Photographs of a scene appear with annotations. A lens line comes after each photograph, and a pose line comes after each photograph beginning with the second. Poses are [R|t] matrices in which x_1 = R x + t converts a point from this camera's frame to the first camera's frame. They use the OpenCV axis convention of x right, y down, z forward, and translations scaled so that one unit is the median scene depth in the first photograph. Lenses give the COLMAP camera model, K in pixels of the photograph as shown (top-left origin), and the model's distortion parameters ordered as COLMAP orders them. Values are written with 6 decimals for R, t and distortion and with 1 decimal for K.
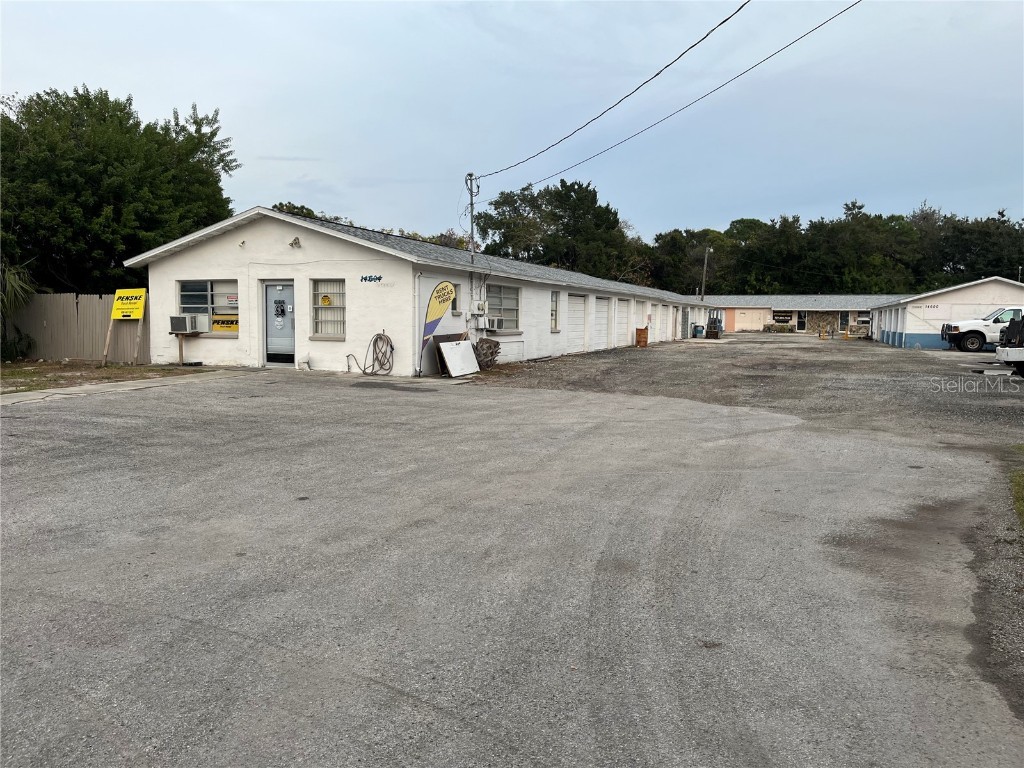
lens RADIAL K [[772.5, 0, 505.8], [0, 772.5, 382.2], [0, 0, 1]] dist [0.071056, -0.094183]
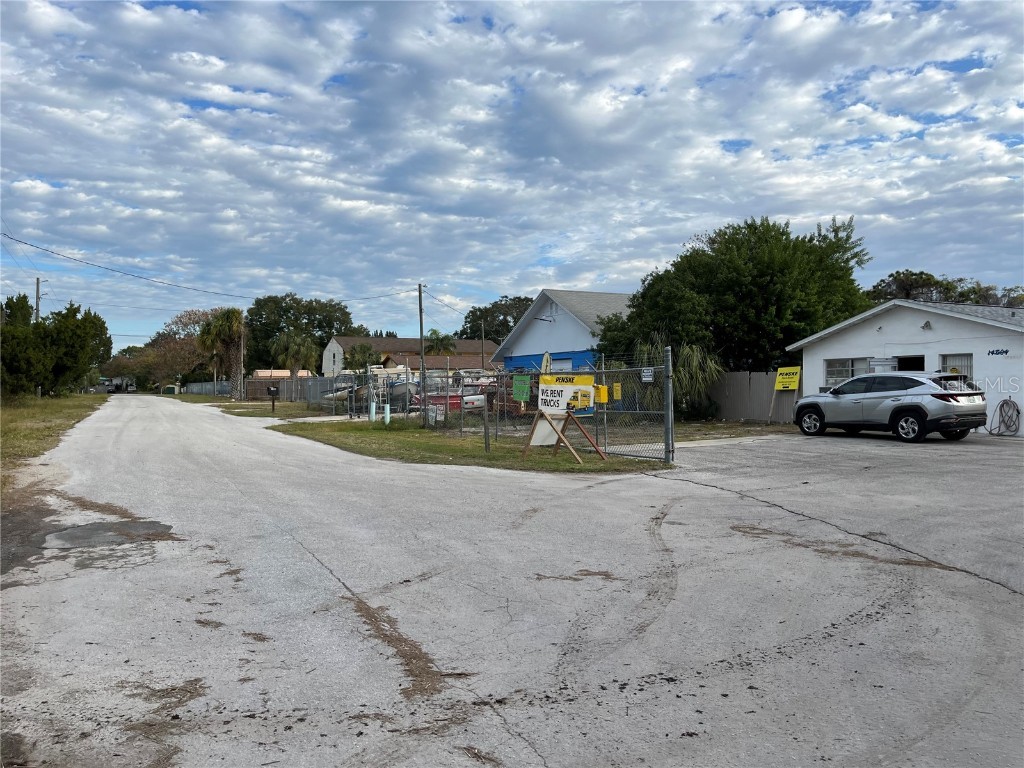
lens RADIAL K [[772.5, 0, 519.7], [0, 772.5, 390.9], [0, 0, 1]] dist [0.071056, -0.094183]
pose [[0.748751, -0.009921, -0.662778, 0.026331], [-0.040870, 0.997295, -0.061099, 0.009853], [0.661591, 0.072836, 0.746320, -0.136264]]
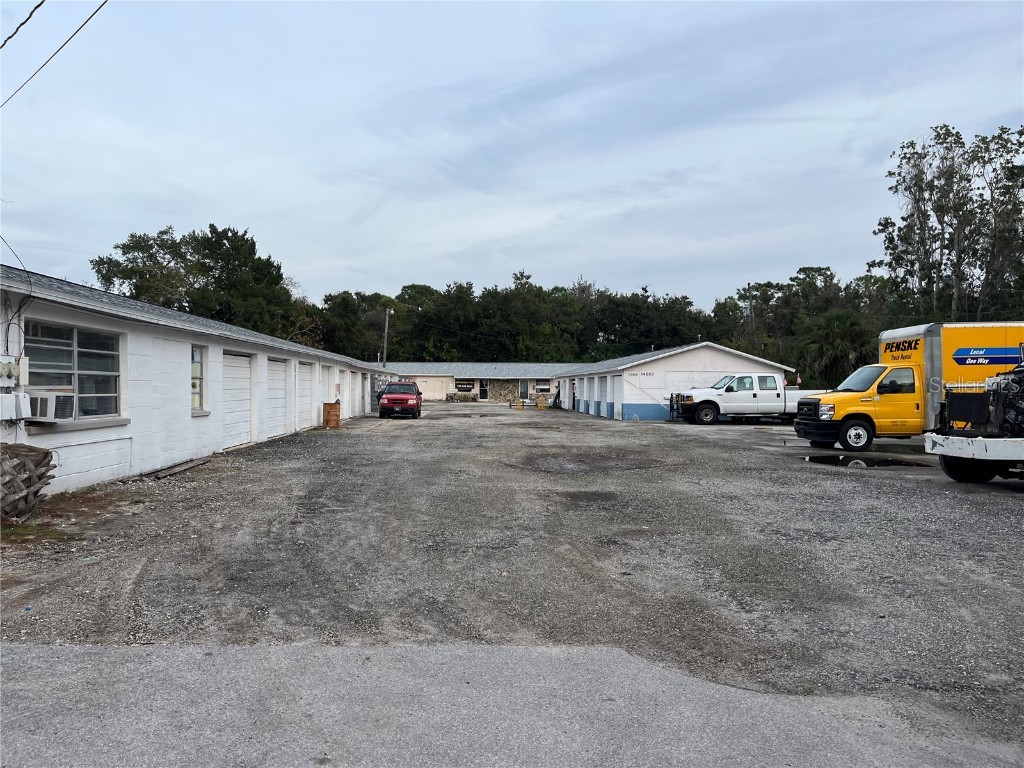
lens RADIAL K [[772.5, 0, 509.5], [0, 772.5, 389.7], [0, 0, 1]] dist [0.071056, -0.094183]
pose [[0.907584, -0.009050, 0.419773, 0.018095], [0.041677, 0.996772, -0.068619, -0.020946], [-0.417797, 0.079772, 0.905031, 0.228059]]
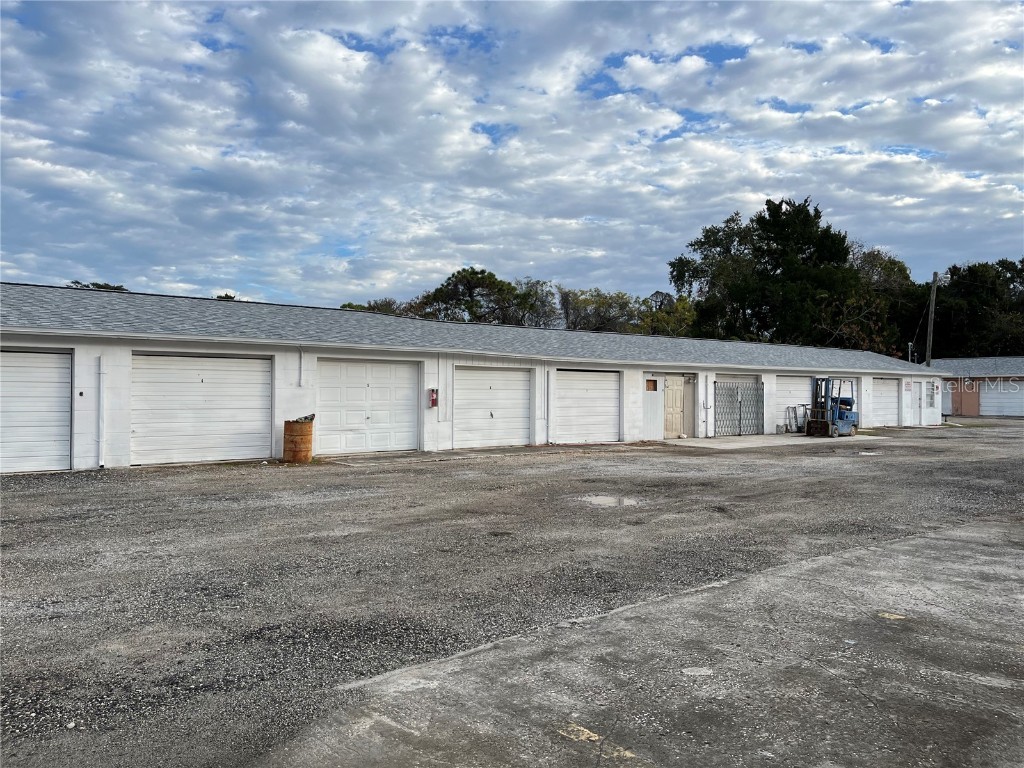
lens RADIAL K [[772.5, 0, 515.8], [0, 772.5, 389.1], [0, 0, 1]] dist [0.071056, -0.094183]
pose [[0.875130, -0.005686, -0.483855, 0.431085], [-0.037875, 0.996058, -0.080207, -0.049675], [0.482404, 0.088518, 0.871465, 0.583410]]
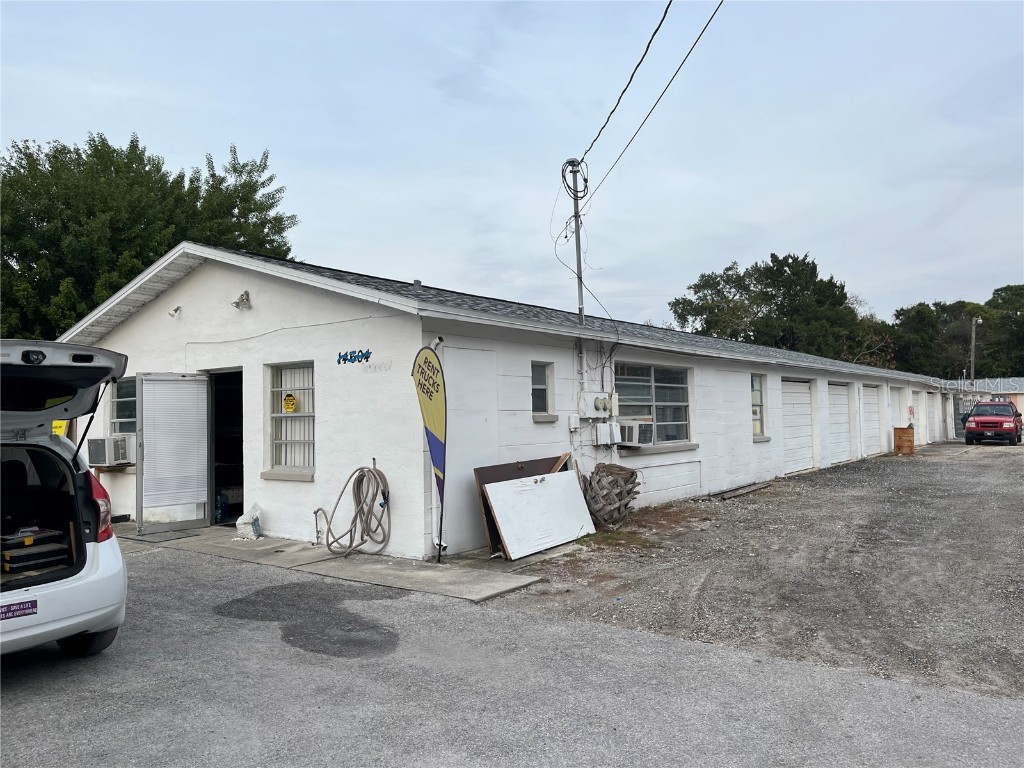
lens RADIAL K [[772.5, 0, 510.5], [0, 772.5, 386.3], [0, 0, 1]] dist [0.071056, -0.094183]
pose [[0.964677, -0.040331, -0.260328, 0.021321], [0.008410, 0.992422, -0.122585, -0.020824], [0.263300, 0.116066, 0.957707, 0.219032]]
